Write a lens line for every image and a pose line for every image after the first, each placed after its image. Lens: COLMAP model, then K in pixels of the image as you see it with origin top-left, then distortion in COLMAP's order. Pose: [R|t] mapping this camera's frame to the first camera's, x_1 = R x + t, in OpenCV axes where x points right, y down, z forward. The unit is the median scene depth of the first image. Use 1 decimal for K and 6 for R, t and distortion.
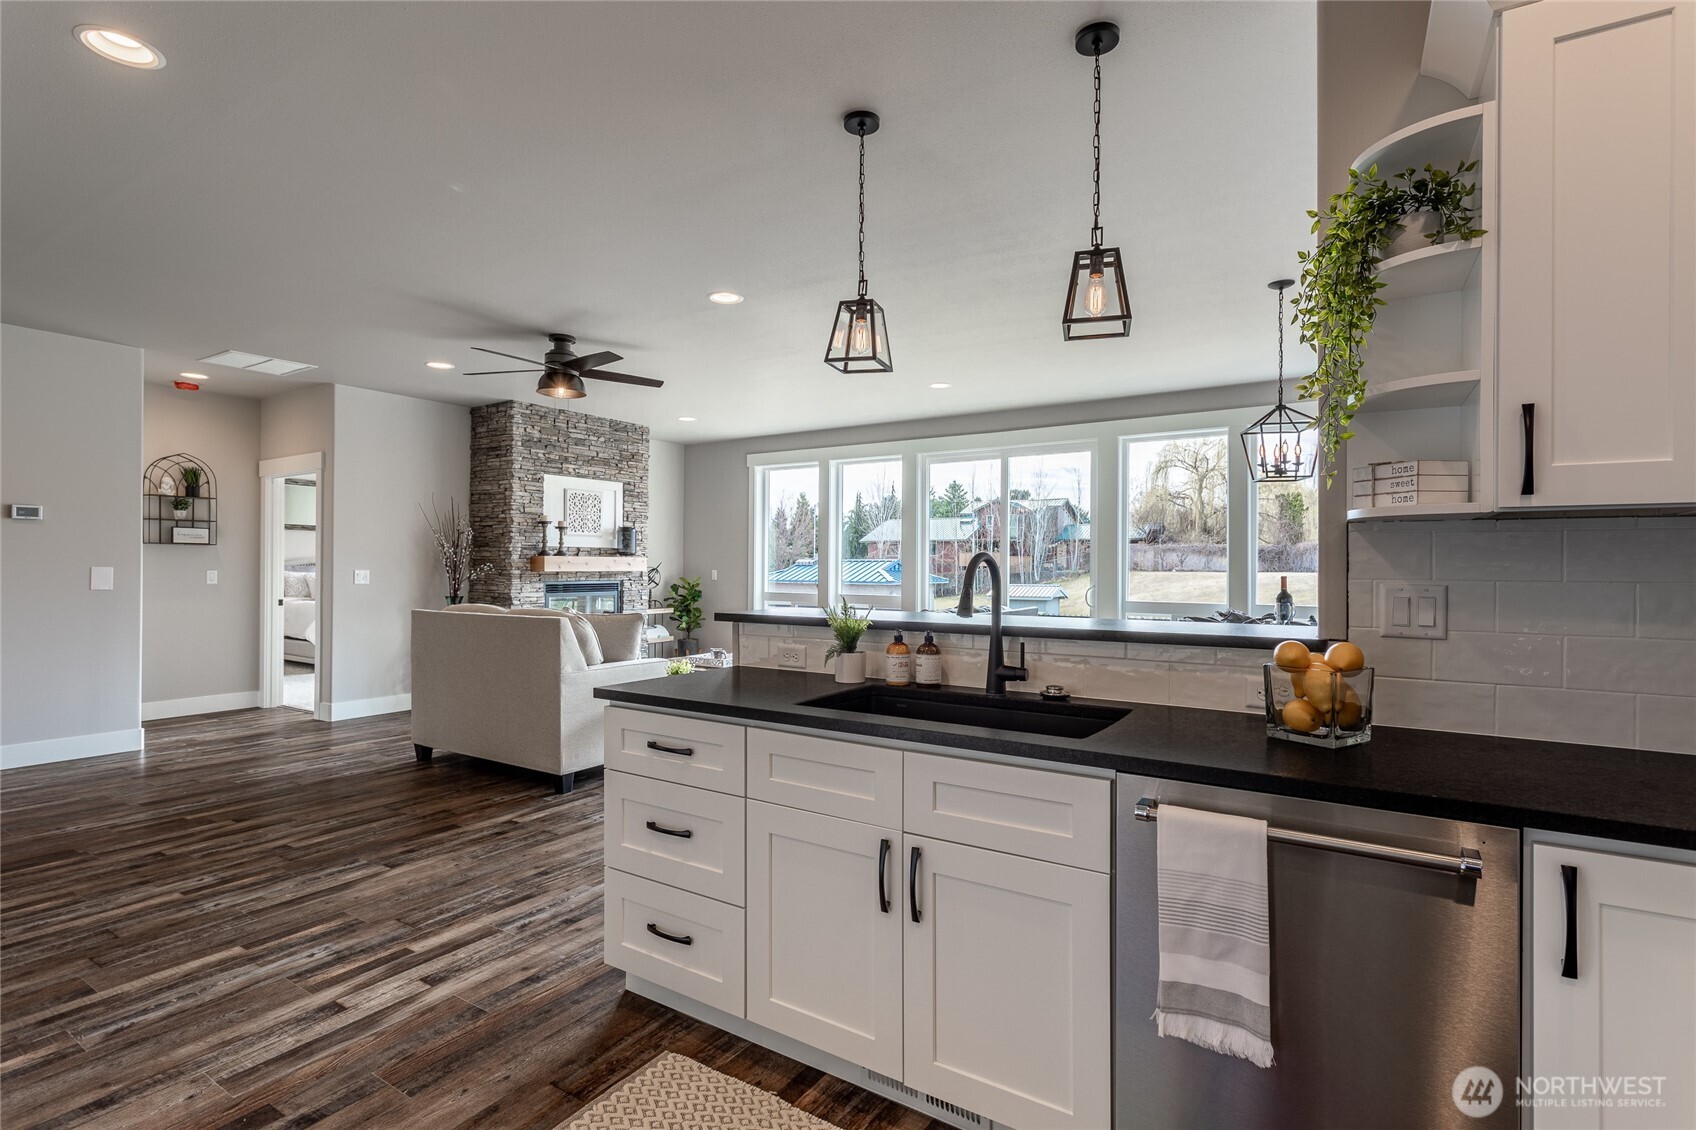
lens RADIAL K [[817.0, 0, 838.0], [0, 817.0, 561.0], [0, 0, 1]] dist [-0.000251, 0.000448]
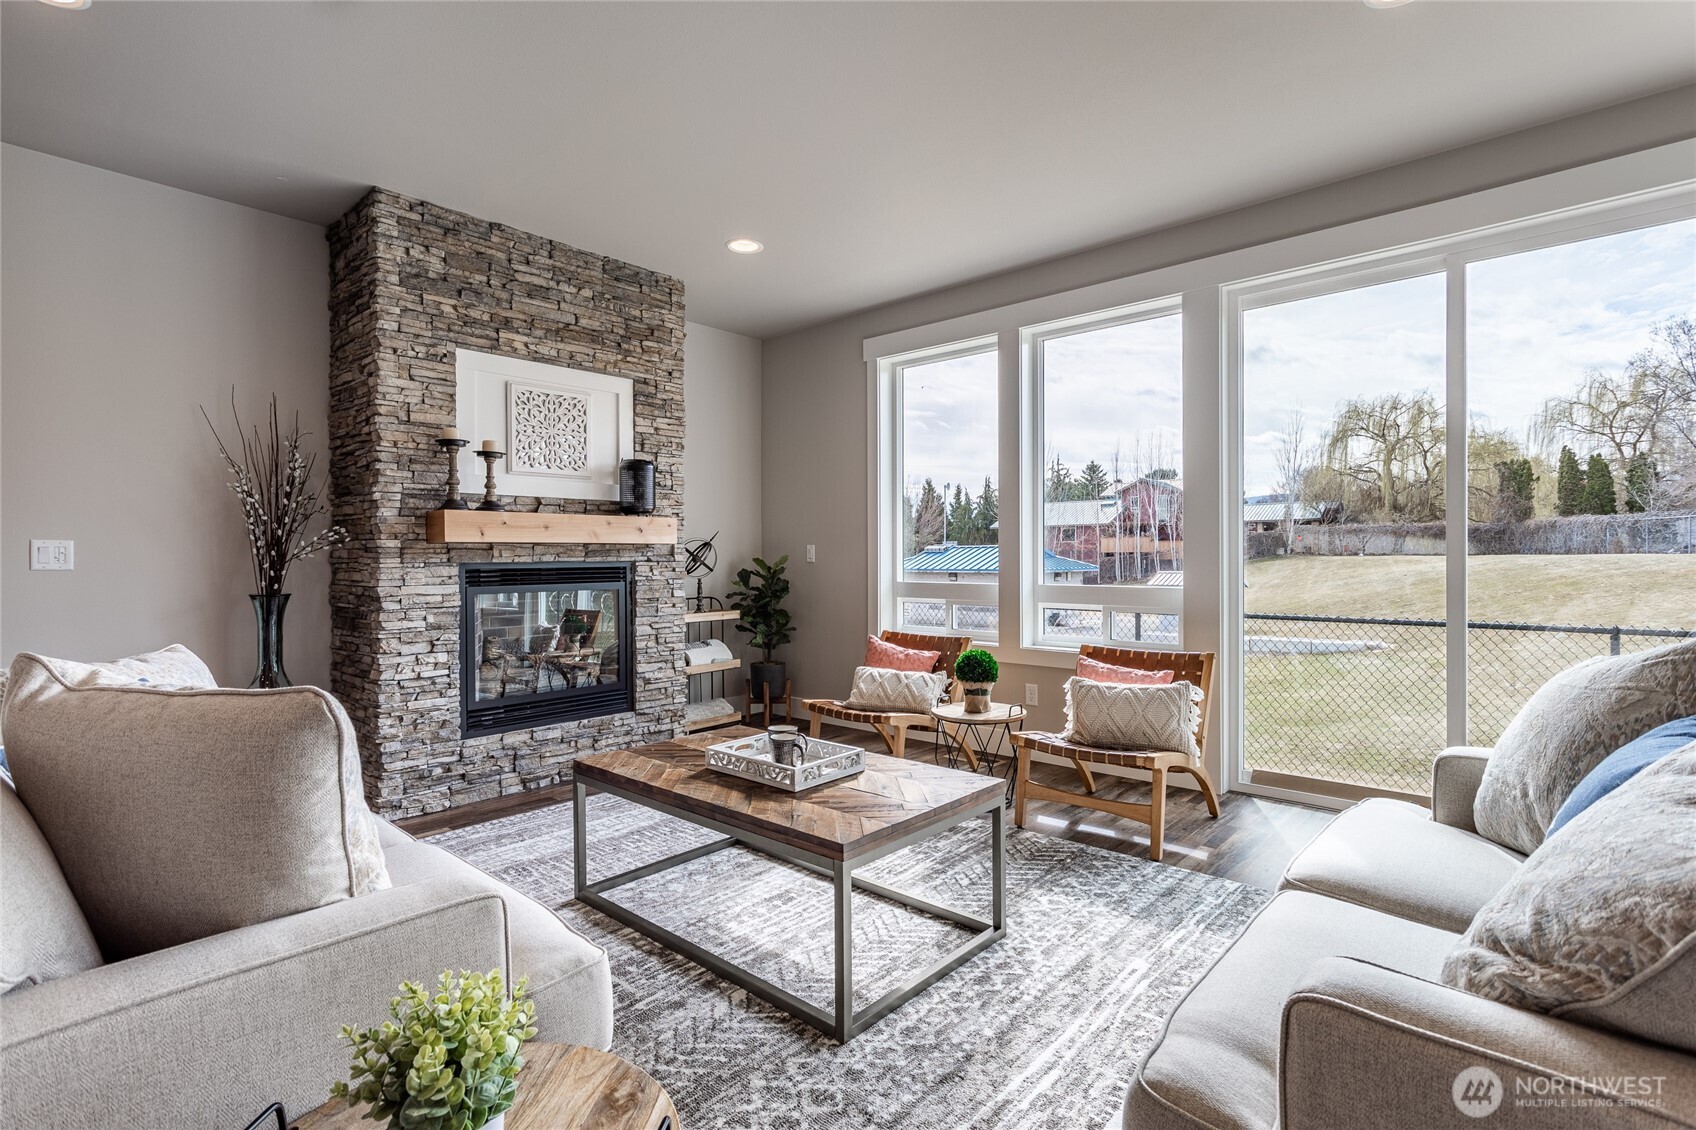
lens RADIAL K [[817.0, 0, 834.2], [0, 817.0, 565.2], [0, 0, 1]] dist [-0.000251, 0.000448]
pose [[0.987518, -0.007734, -0.157315, -0.049565], [0.010597, 0.999793, 0.017363, 0.018187], [0.157148, -0.018813, 0.987396, 0.491661]]
